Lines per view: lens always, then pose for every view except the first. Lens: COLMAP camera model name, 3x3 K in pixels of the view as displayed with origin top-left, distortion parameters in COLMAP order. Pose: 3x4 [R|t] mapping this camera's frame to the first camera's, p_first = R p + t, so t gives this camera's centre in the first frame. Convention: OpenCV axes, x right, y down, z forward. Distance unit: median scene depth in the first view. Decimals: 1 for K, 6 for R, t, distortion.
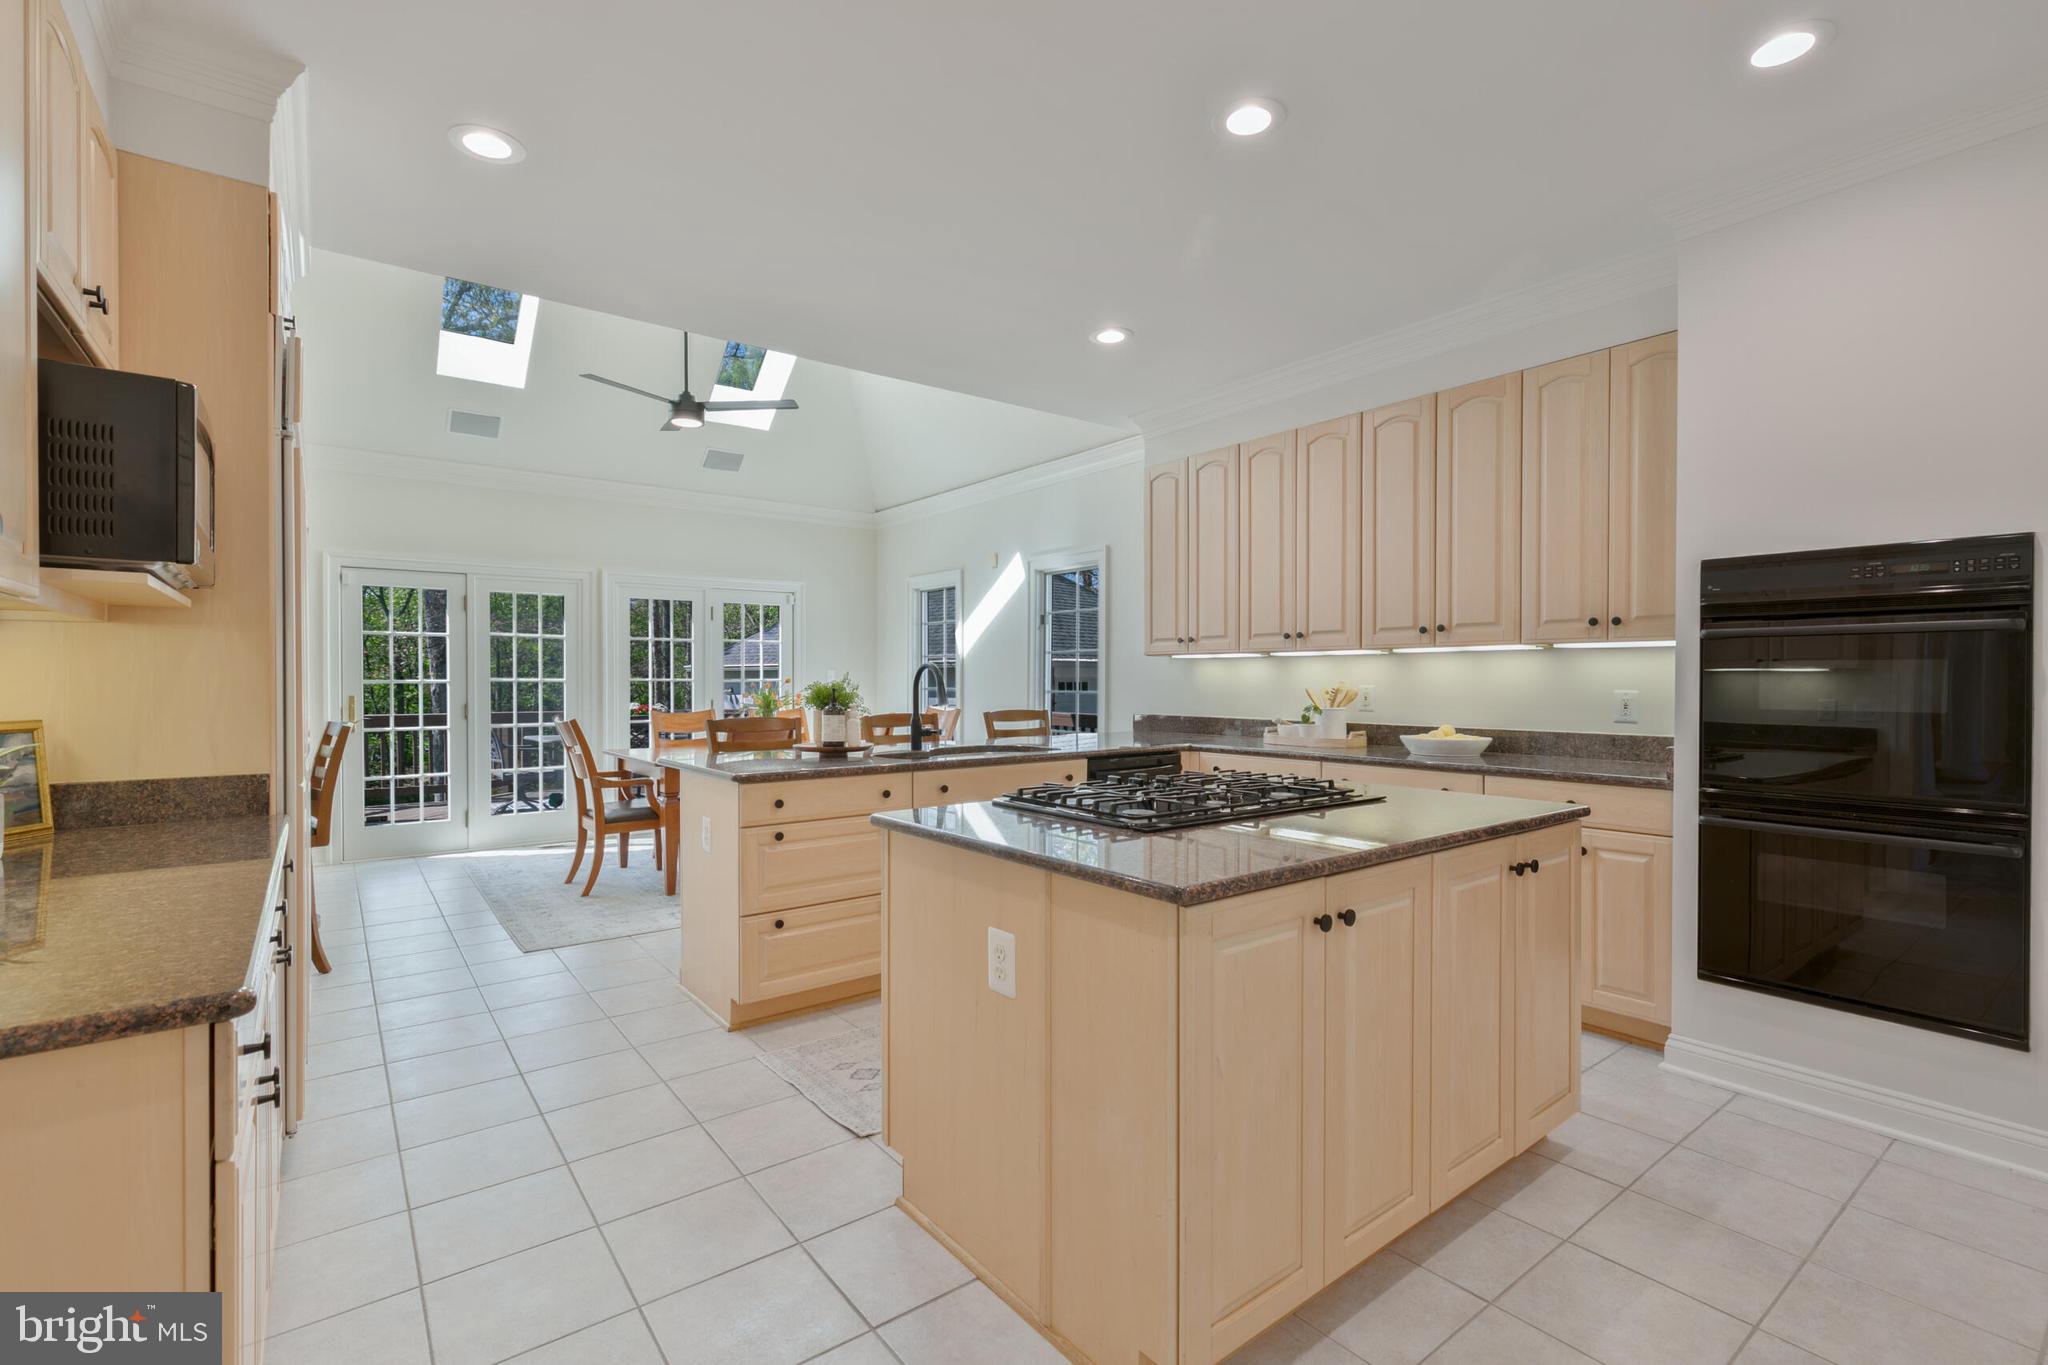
lens RADIAL K [[913.3, 0, 1038.8], [0, 913.3, 681.4], [0, 0, 1]] dist [0.003379, 0.000102]
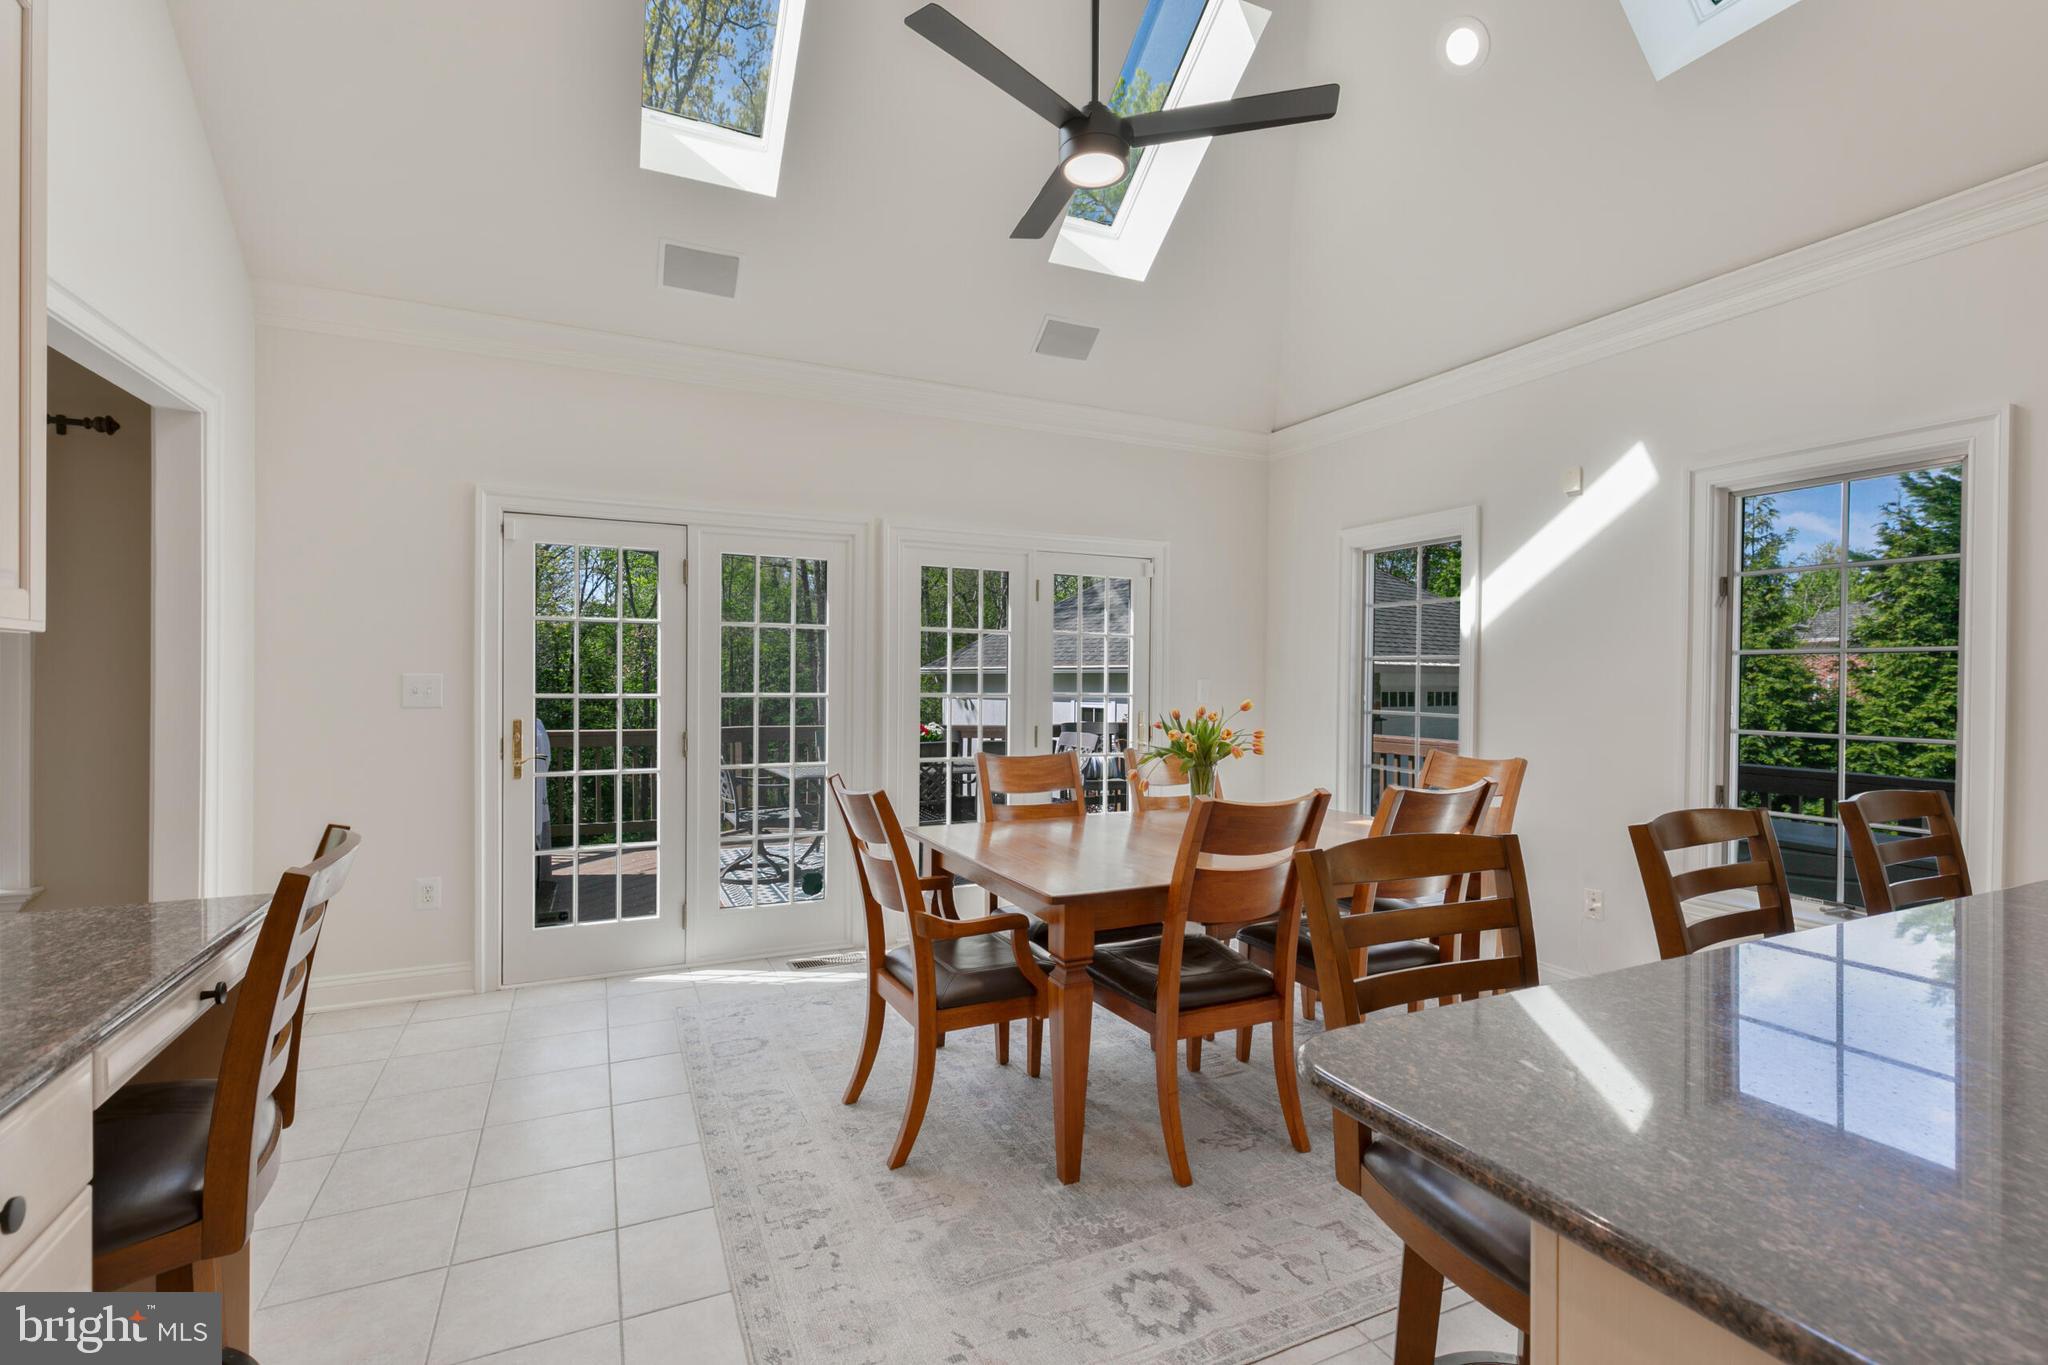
lens RADIAL K [[913.3, 0, 1042.2], [0, 913.3, 686.0], [0, 0, 1]] dist [0.003379, 0.000102]
pose [[0.979657, 0.010510, -0.200405, -0.260623], [-0.009385, 0.999934, 0.006563, -0.013917], [0.200461, -0.004549, 0.979691, 0.434180]]
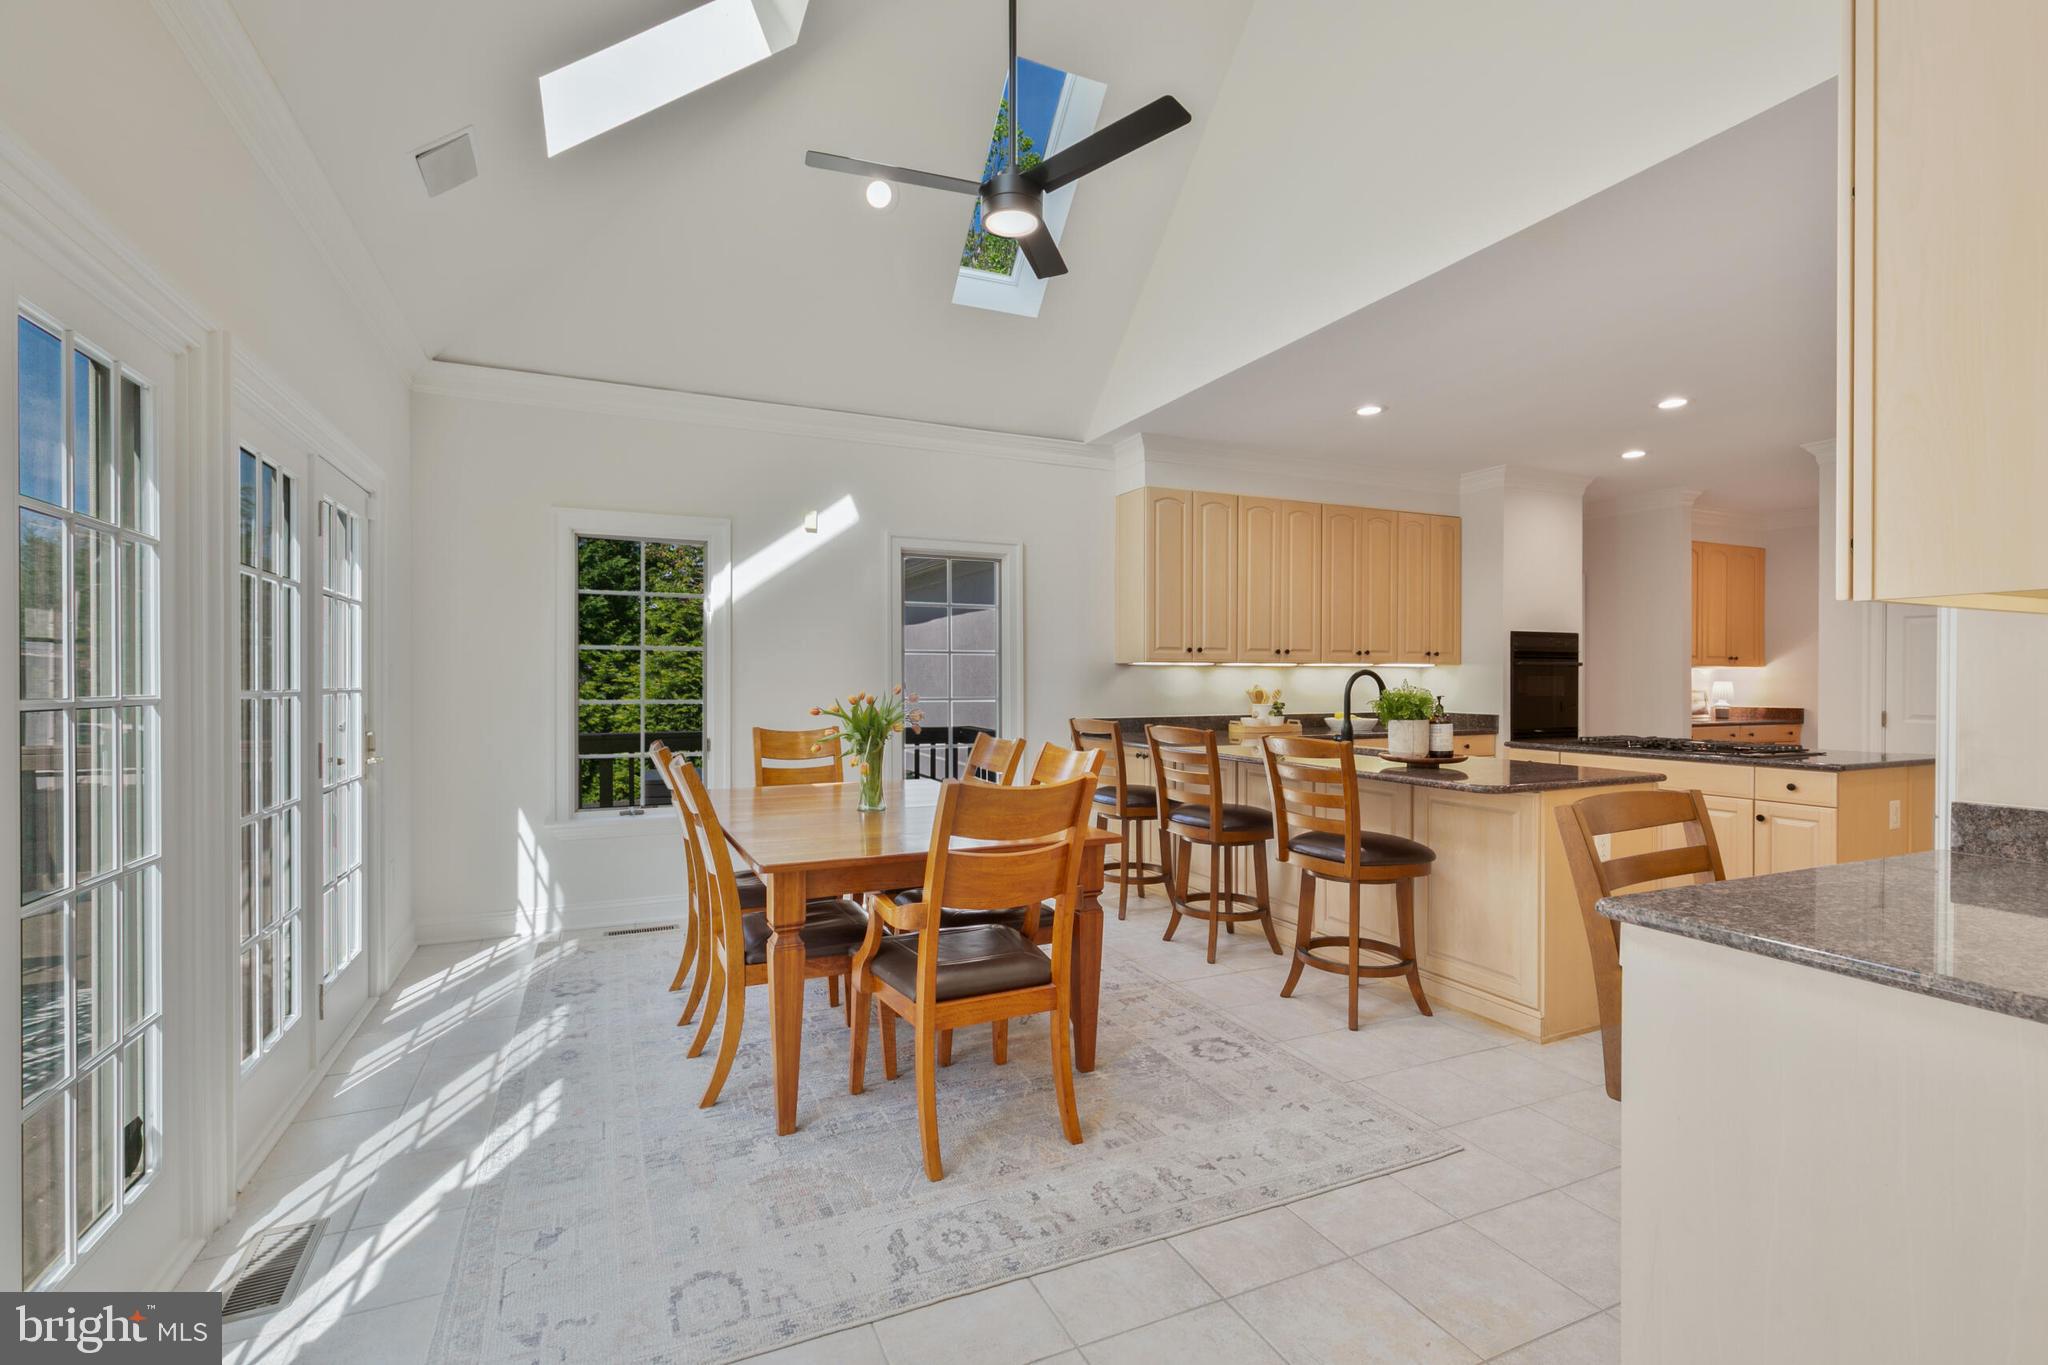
lens RADIAL K [[913.3, 0, 1040.2], [0, 913.3, 684.8], [0, 0, 1]] dist [0.003379, 0.000102]
pose [[0.211905, -0.010625, 0.977233, -0.670077], [-0.006787, 0.999901, 0.012343, -0.008422], [-0.977267, -0.009248, 0.211811, 0.670695]]
